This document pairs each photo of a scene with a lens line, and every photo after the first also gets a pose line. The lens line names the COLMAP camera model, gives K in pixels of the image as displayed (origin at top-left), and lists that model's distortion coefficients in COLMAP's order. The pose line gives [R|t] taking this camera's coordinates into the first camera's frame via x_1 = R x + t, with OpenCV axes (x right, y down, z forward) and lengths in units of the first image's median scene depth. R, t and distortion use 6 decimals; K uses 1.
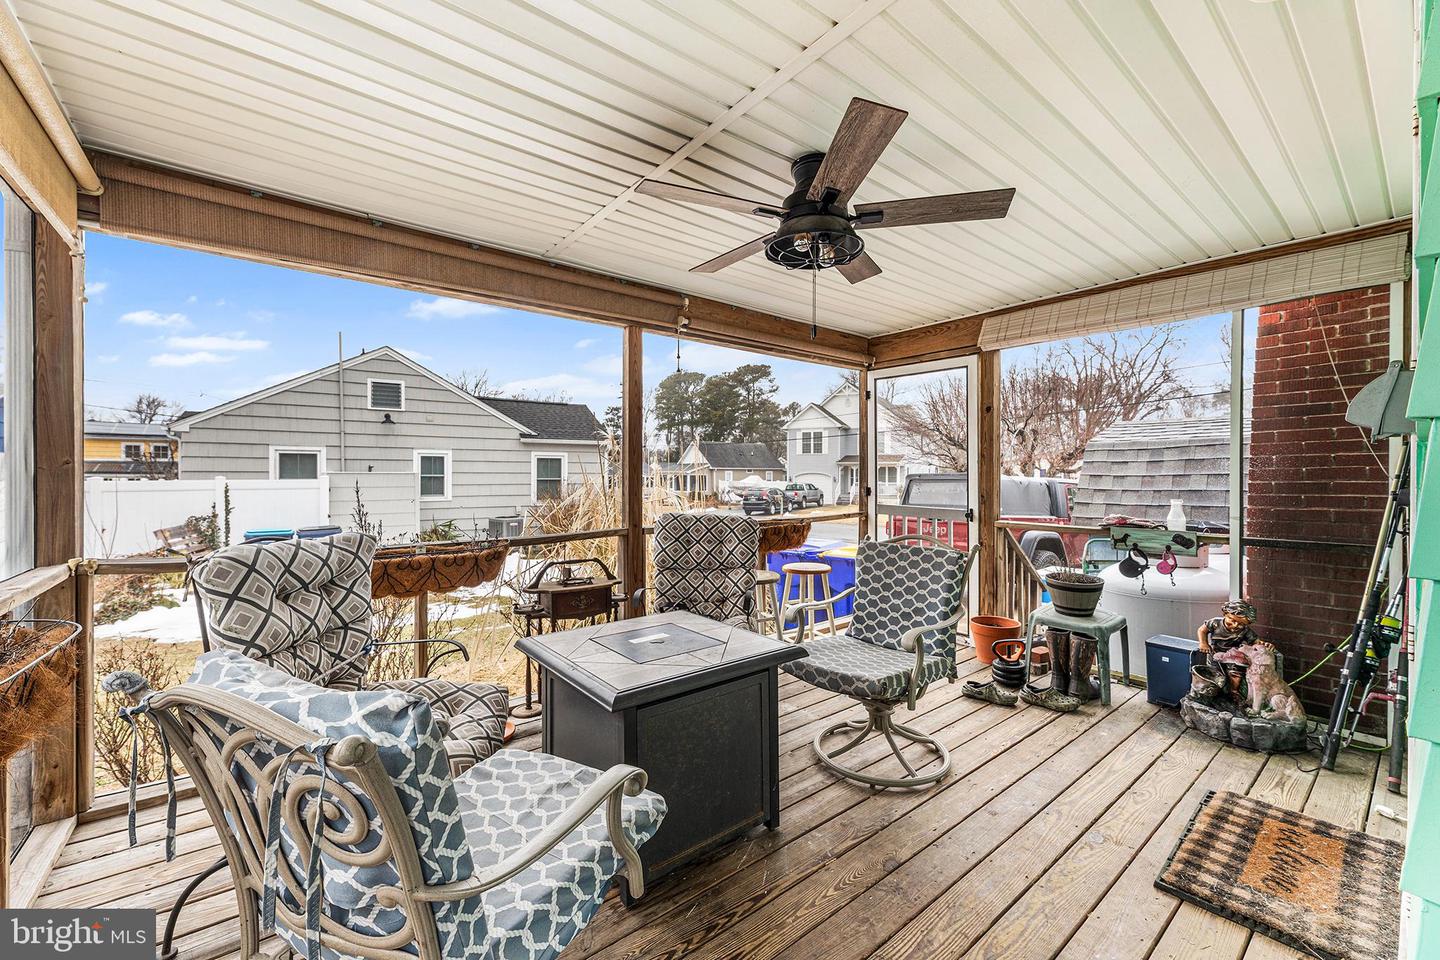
lens RADIAL K [[575.1, 0, 710.9], [0, 575.1, 470.4], [0, 0, 1]] dist [0.003207, 0.000178]
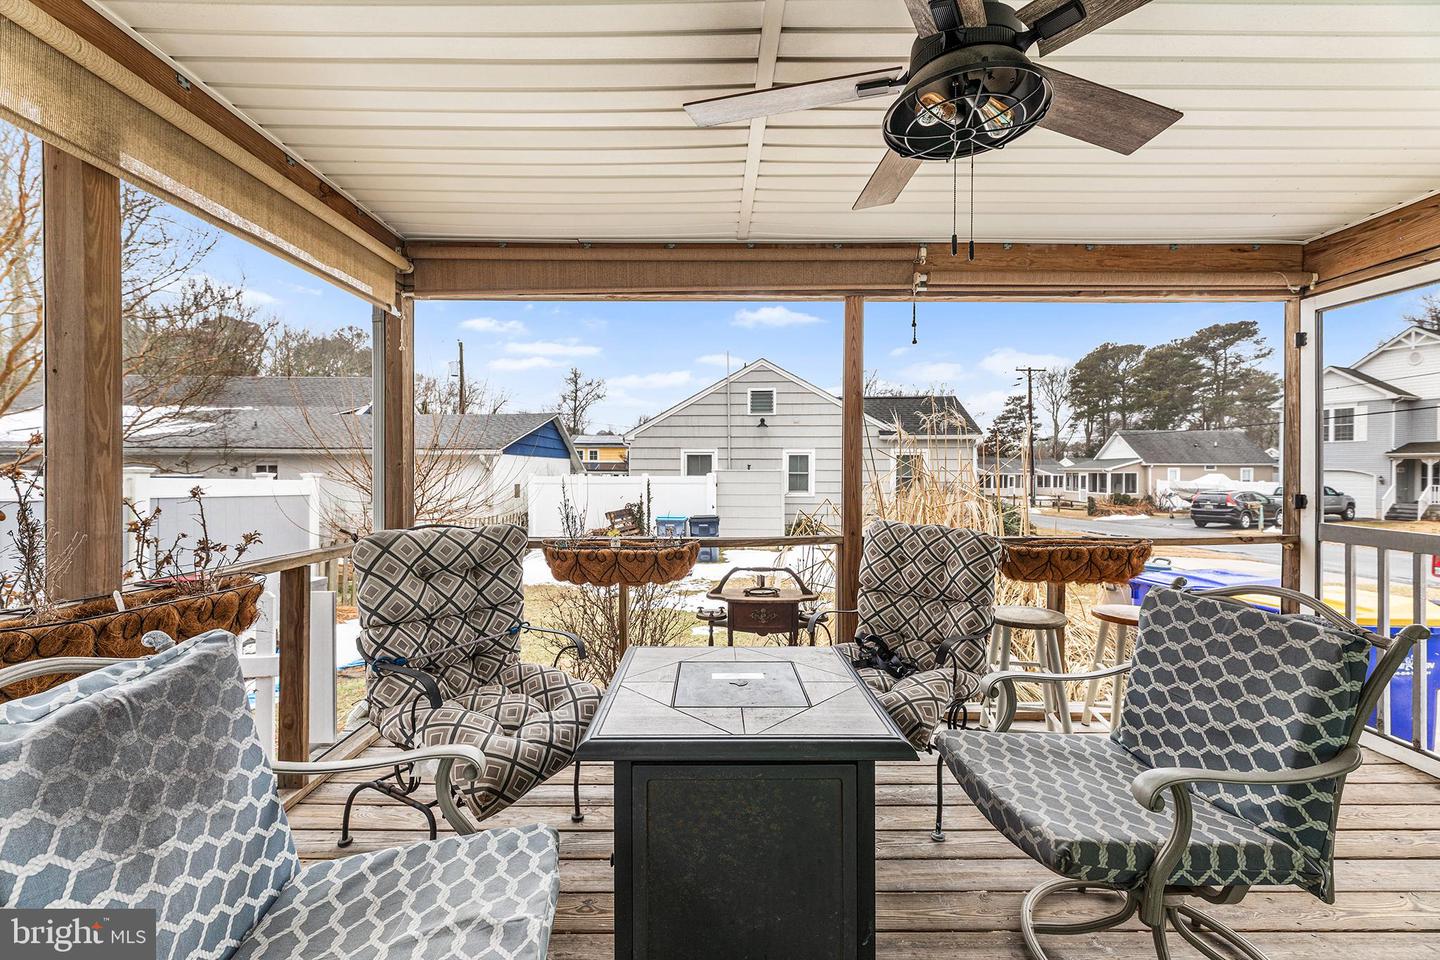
lens RADIAL K [[575.1, 0, 710.9], [0, 575.1, 470.4], [0, 0, 1]] dist [0.003207, 0.000178]
pose [[0.787481, -0.000792, -0.616339, 0.213027], [0.003431, 0.999989, 0.003098, 0.000434], [0.616330, -0.004554, 0.787475, 0.202233]]
